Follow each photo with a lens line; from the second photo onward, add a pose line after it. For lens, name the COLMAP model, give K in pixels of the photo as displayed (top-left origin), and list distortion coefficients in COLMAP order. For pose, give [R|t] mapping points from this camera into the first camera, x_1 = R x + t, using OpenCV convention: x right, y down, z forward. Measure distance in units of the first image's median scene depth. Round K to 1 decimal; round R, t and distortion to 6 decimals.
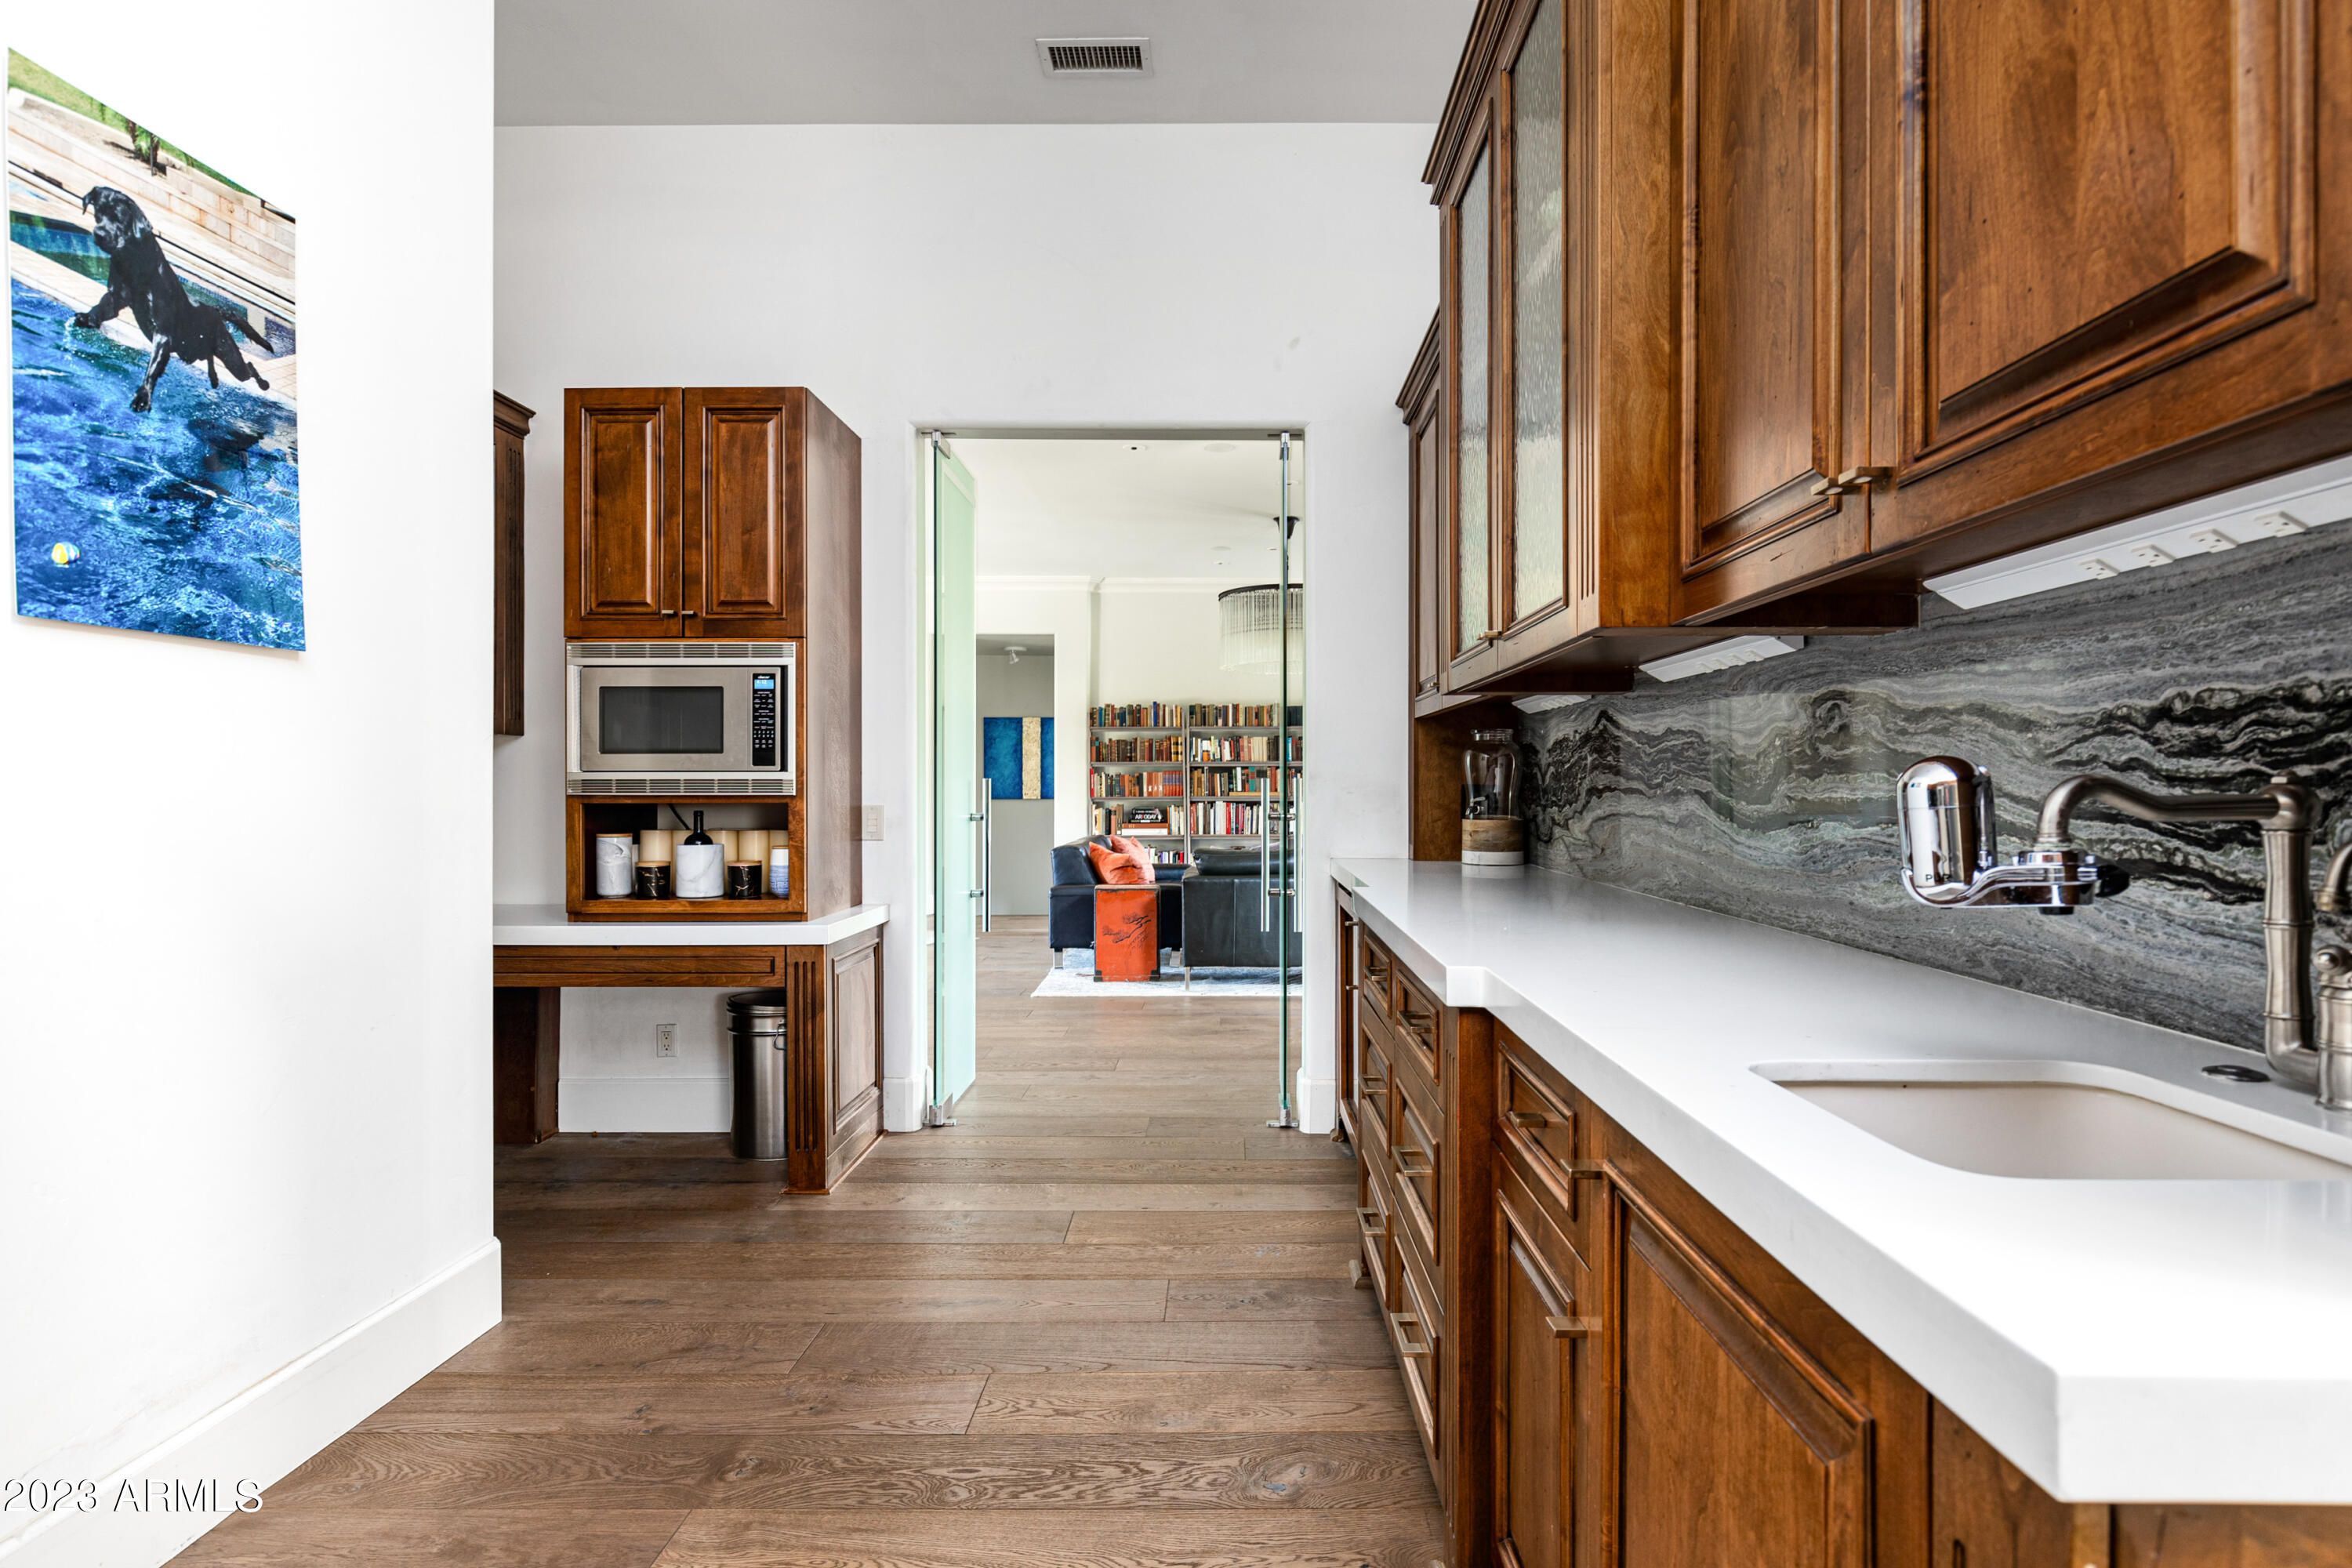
lens RADIAL K [[1219.3, 0, 1187.5], [0, 1219.3, 789.1], [0, 0, 1]] dist [0.001212, 0.000017]
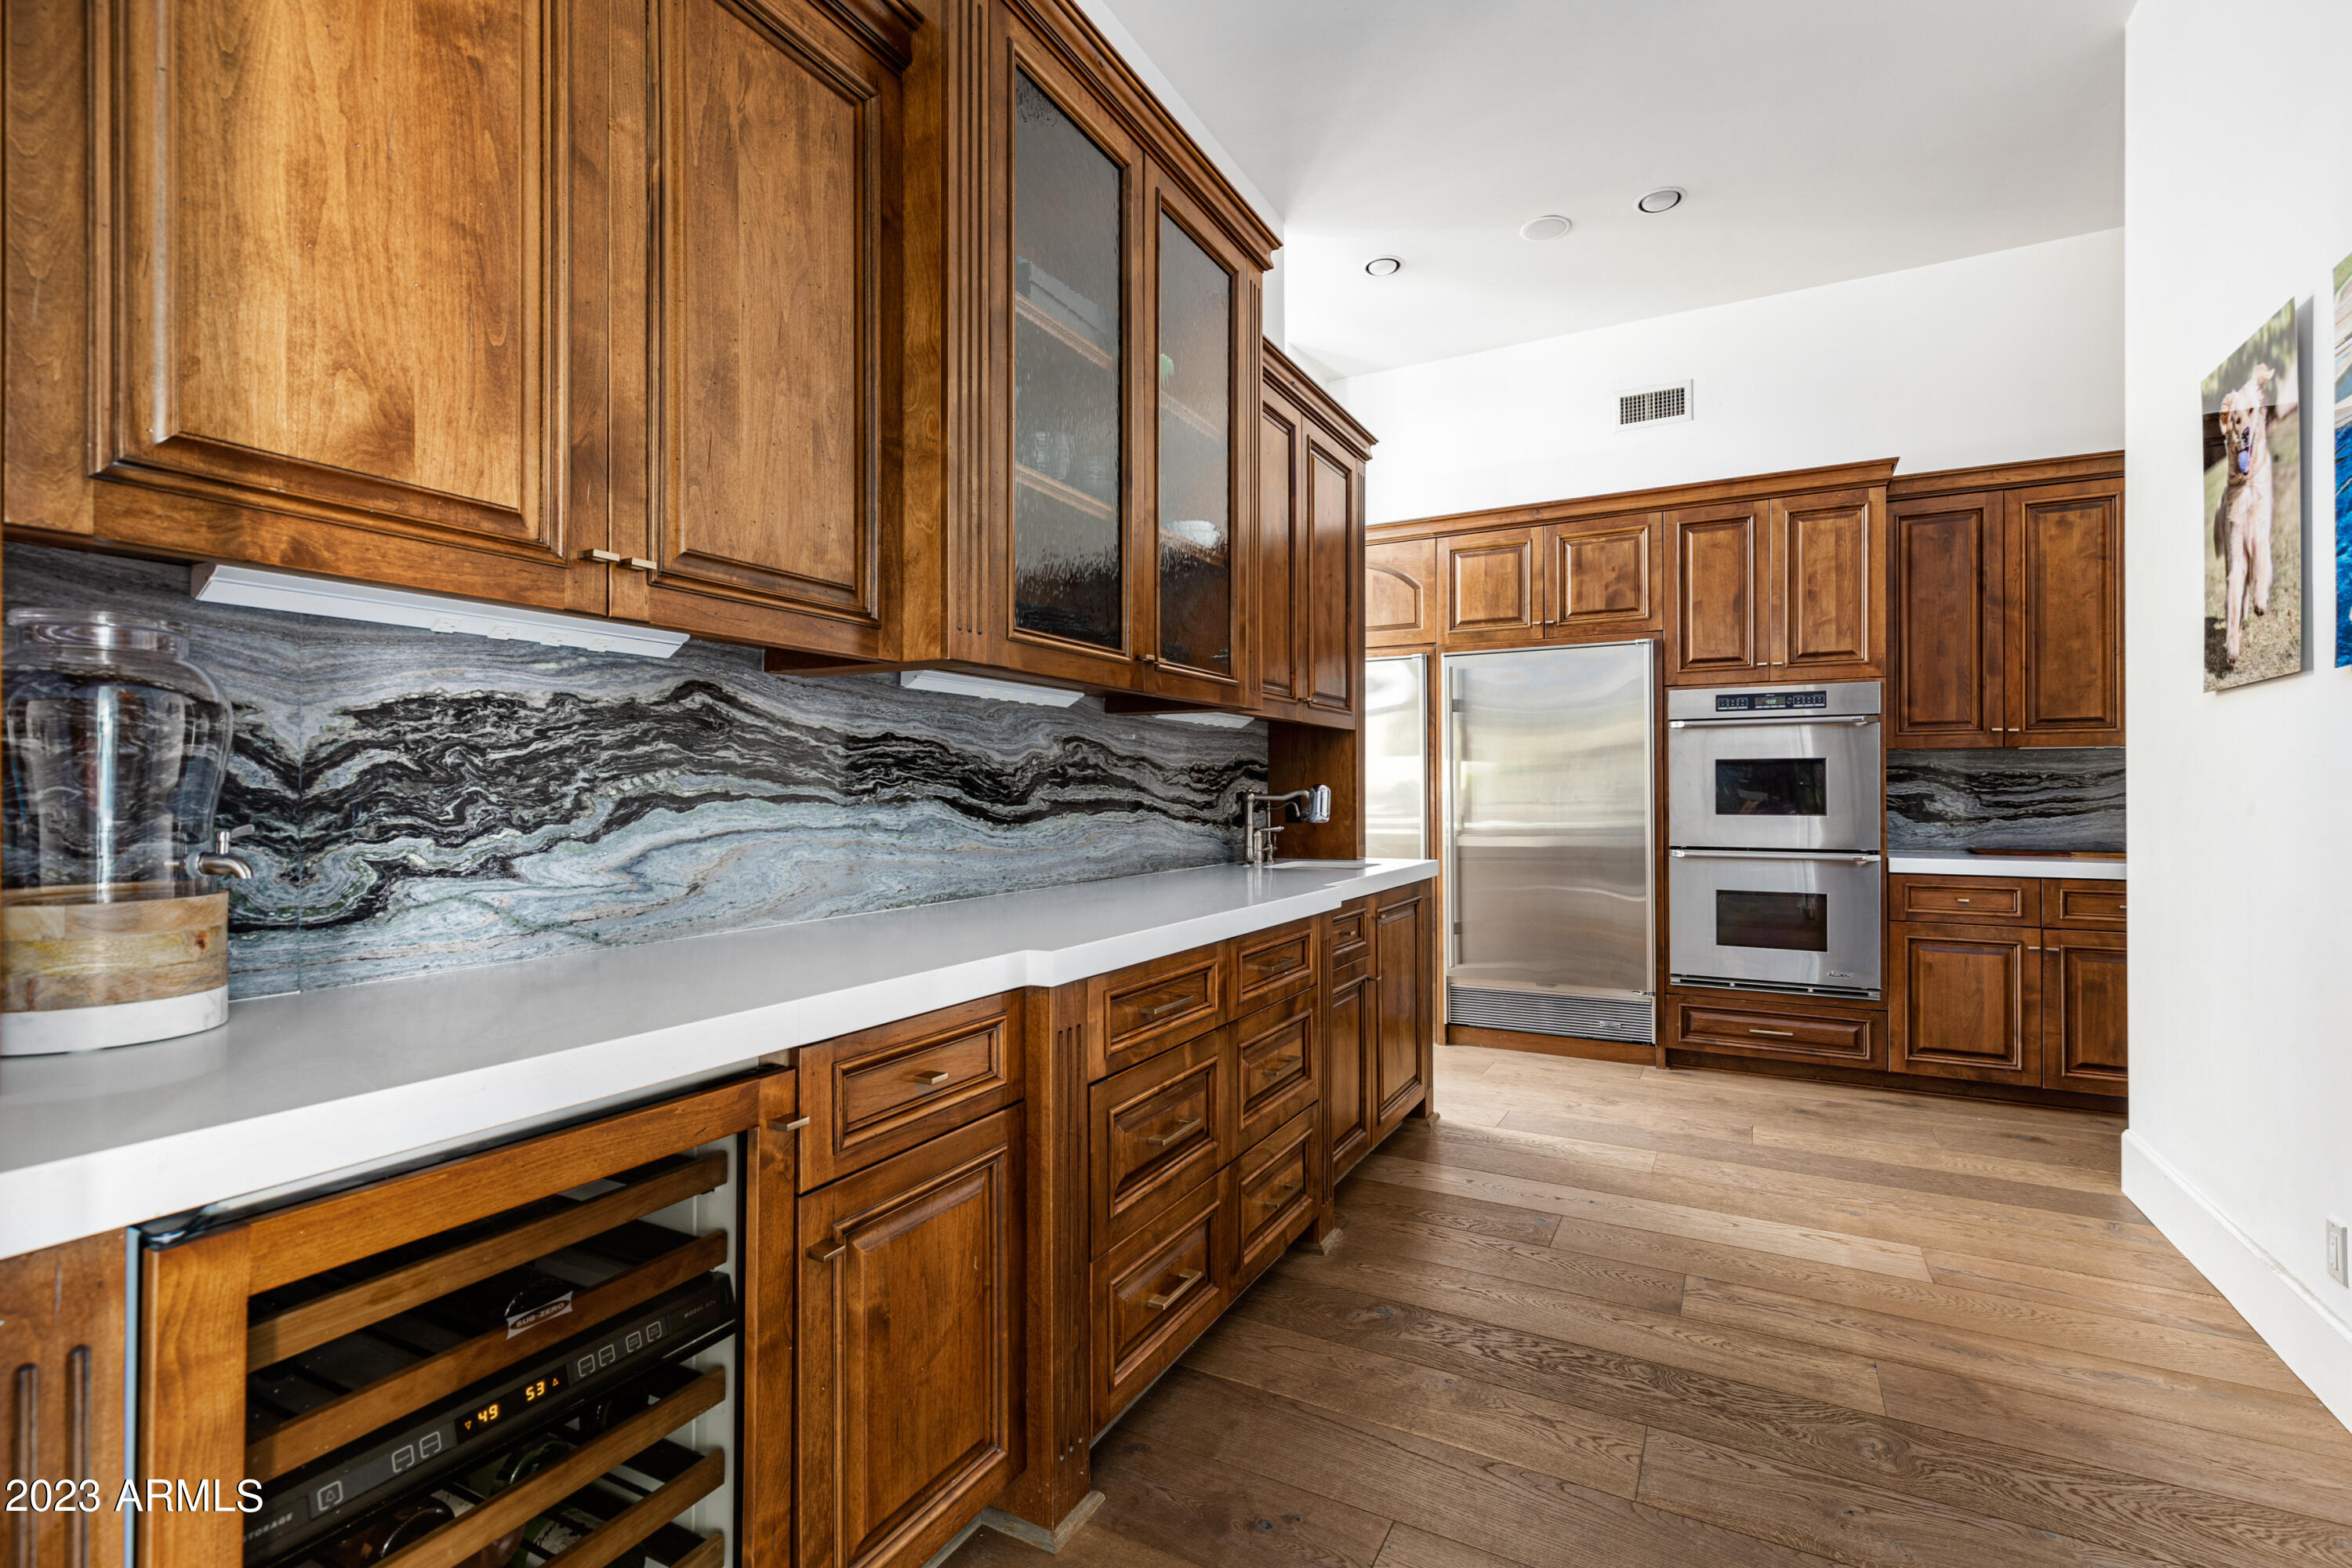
lens RADIAL K [[1067.9, 0, 1178.4], [0, 1067.9, 787.1], [0, 0, 1]] dist [0.007577, 0.000721]
pose [[-0.895188, 0.000434, 0.445689, -0.239012], [-0.000227, 0.999999, -0.001430, -0.006700], [-0.445690, -0.001381, -0.895186, 2.047128]]
